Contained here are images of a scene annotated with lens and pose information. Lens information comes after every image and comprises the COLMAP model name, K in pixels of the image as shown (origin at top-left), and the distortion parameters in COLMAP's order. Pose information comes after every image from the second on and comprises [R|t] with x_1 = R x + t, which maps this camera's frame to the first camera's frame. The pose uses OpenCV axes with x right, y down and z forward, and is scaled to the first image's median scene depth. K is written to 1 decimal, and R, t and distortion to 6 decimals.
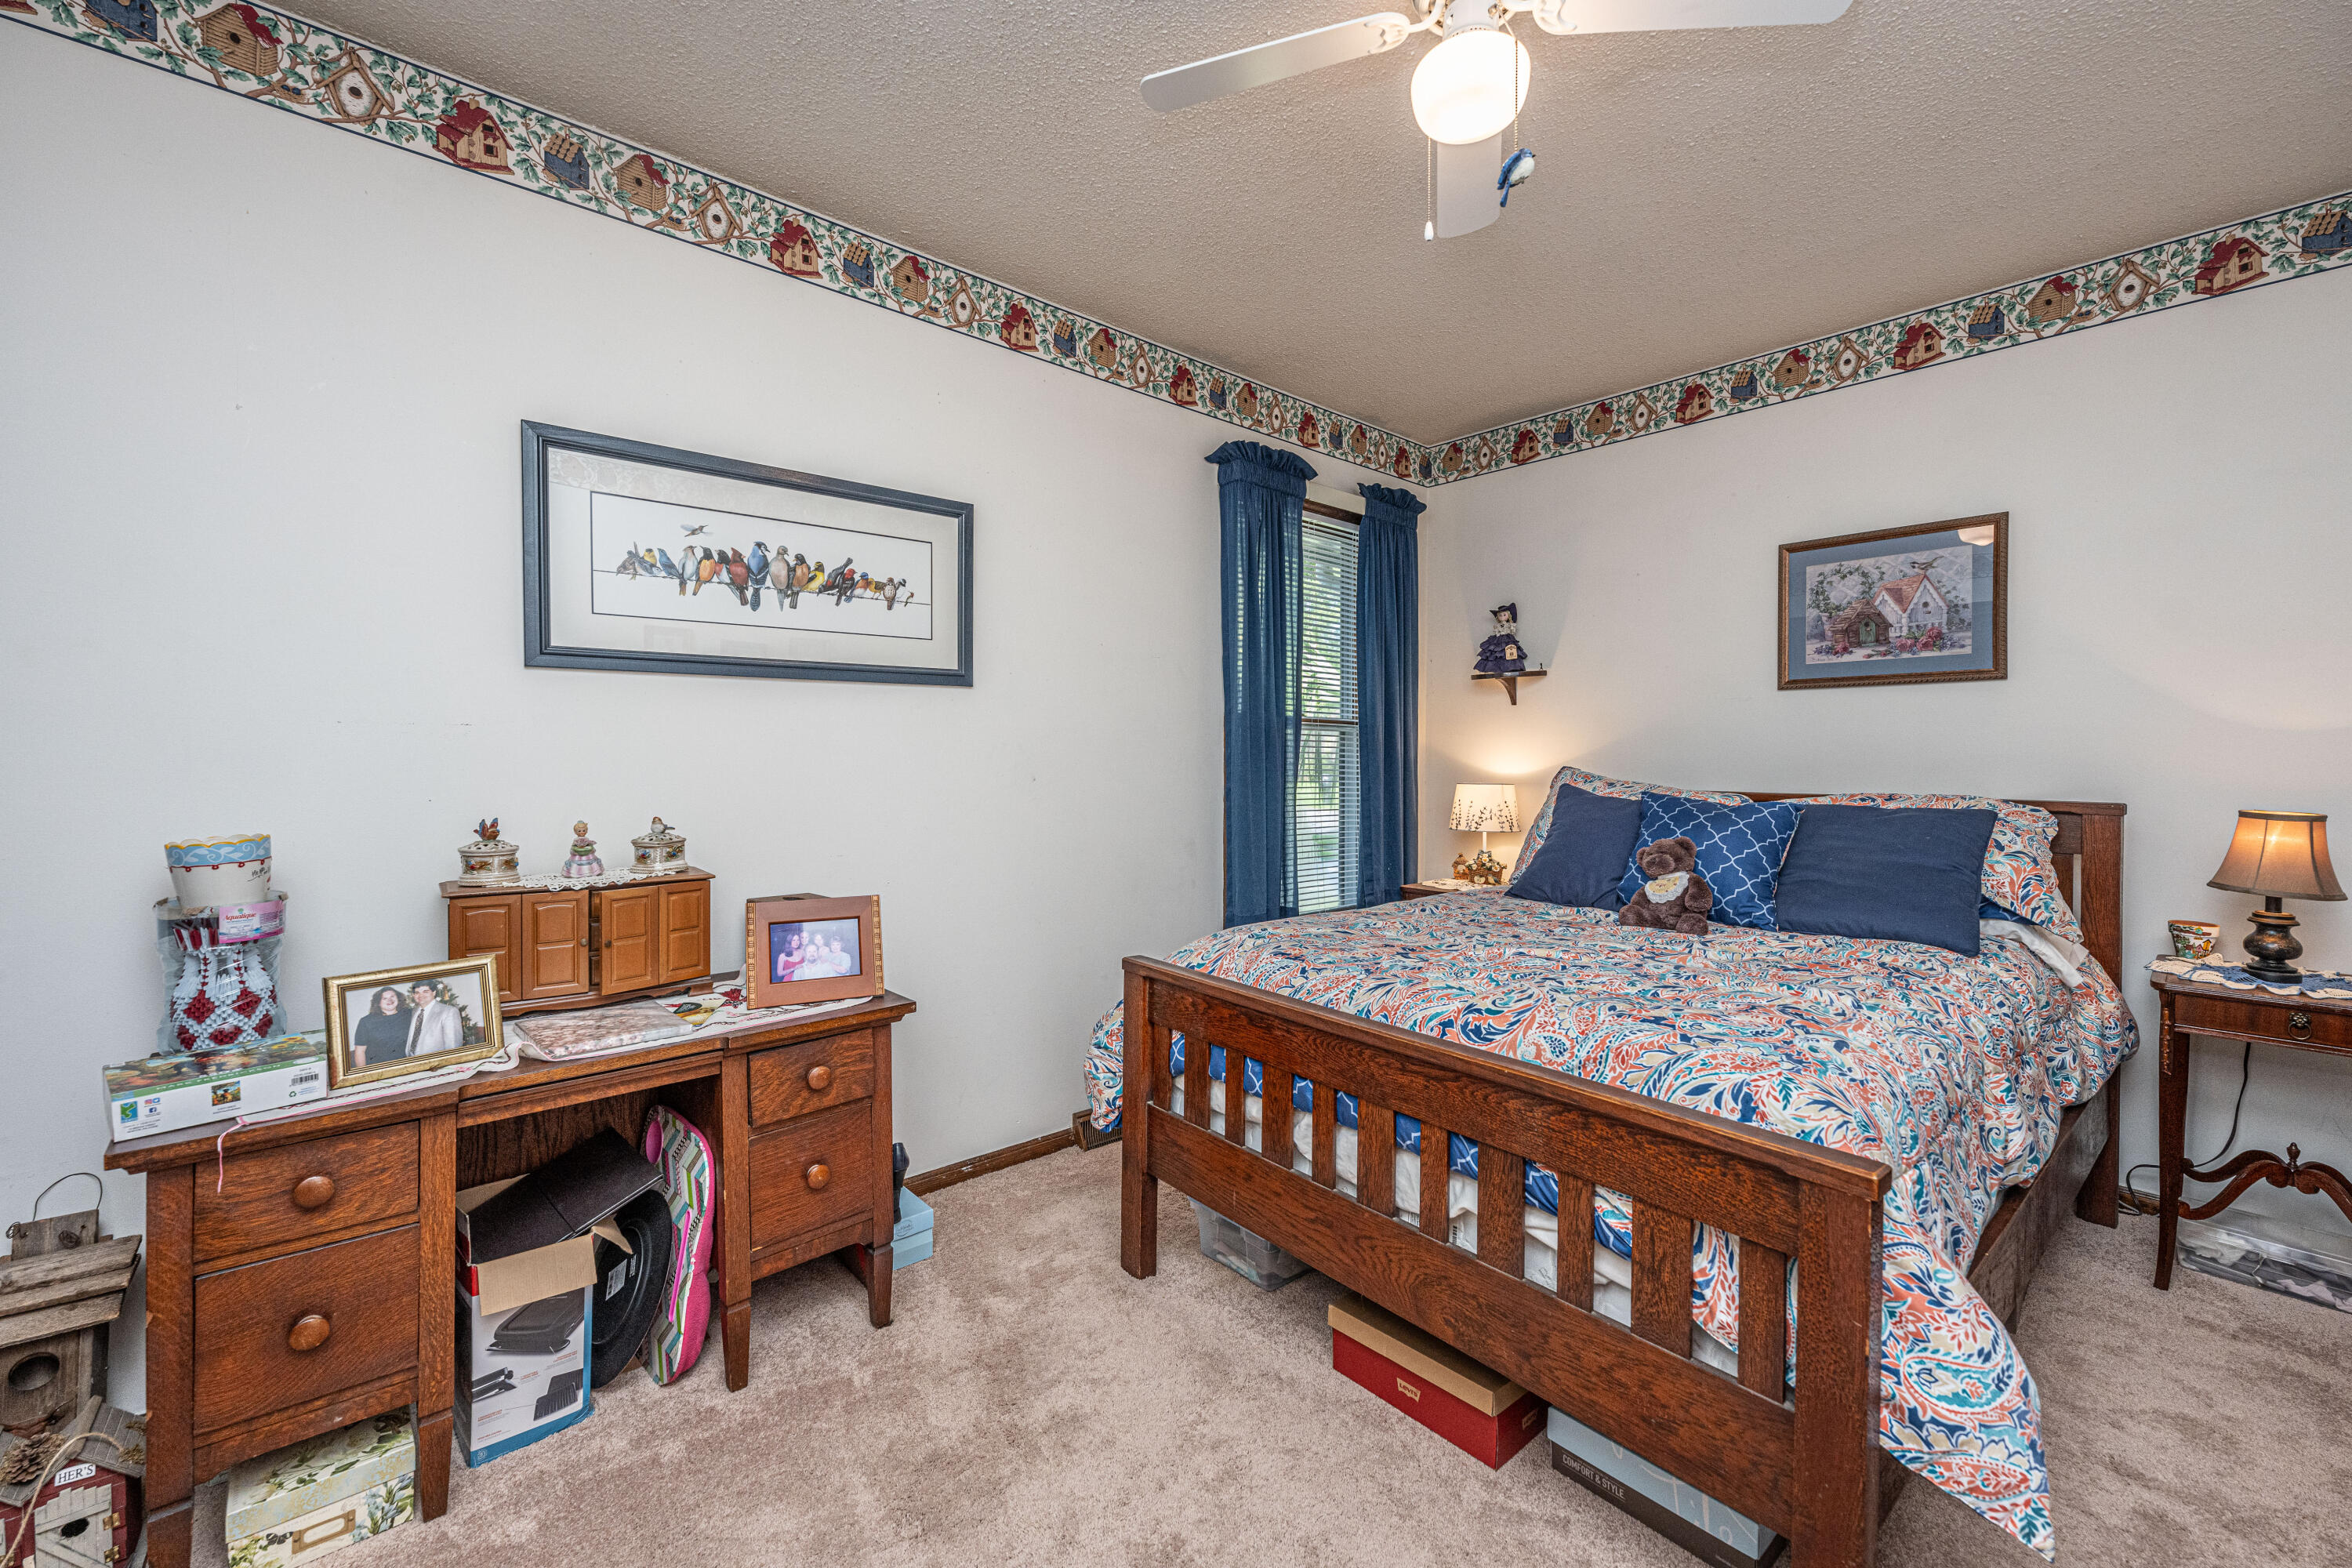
lens RADIAL K [[946.1, 0, 1169.5], [0, 946.1, 773.1], [0, 0, 1]] dist [0.004013, -0.001759]
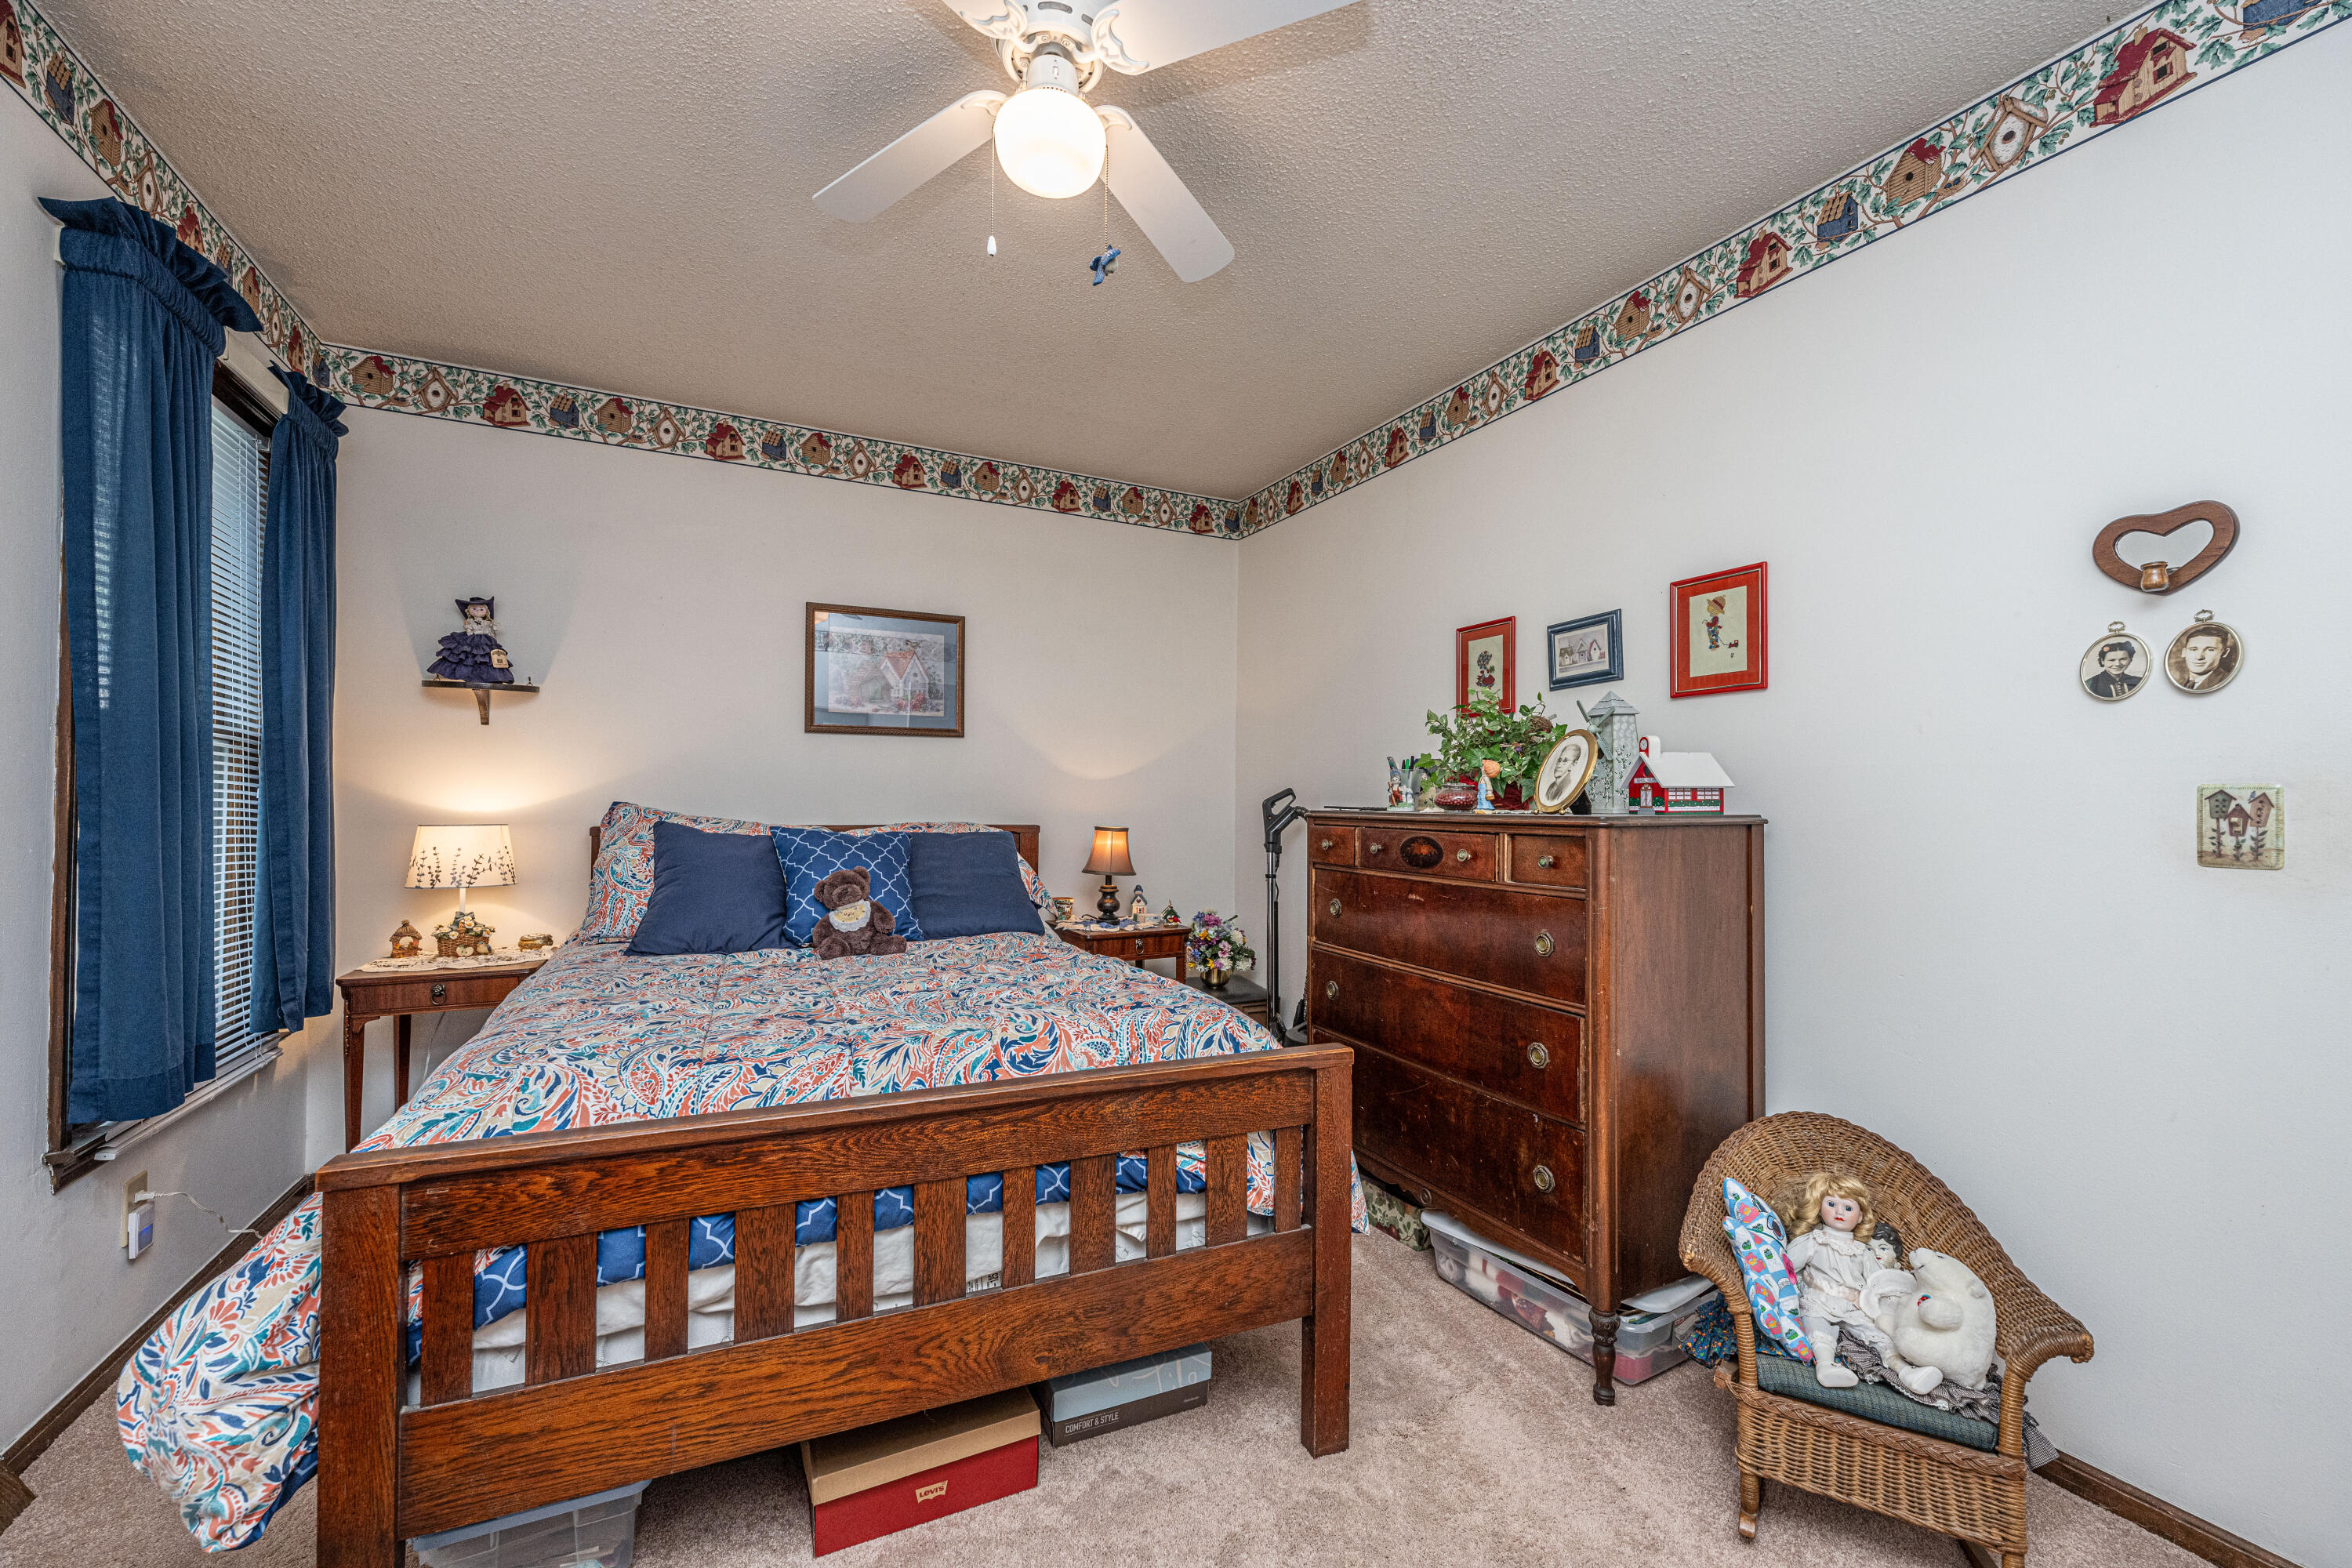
lens RADIAL K [[946.1, 0, 1166.5], [0, 946.1, 794.4], [0, 0, 1]] dist [0.004013, -0.001759]
pose [[0.258571, 0.005868, 0.965974, -0.466801], [0.010857, 0.999901, -0.008980, -0.000898], [-0.965931, 0.012809, 0.258482, 0.449508]]
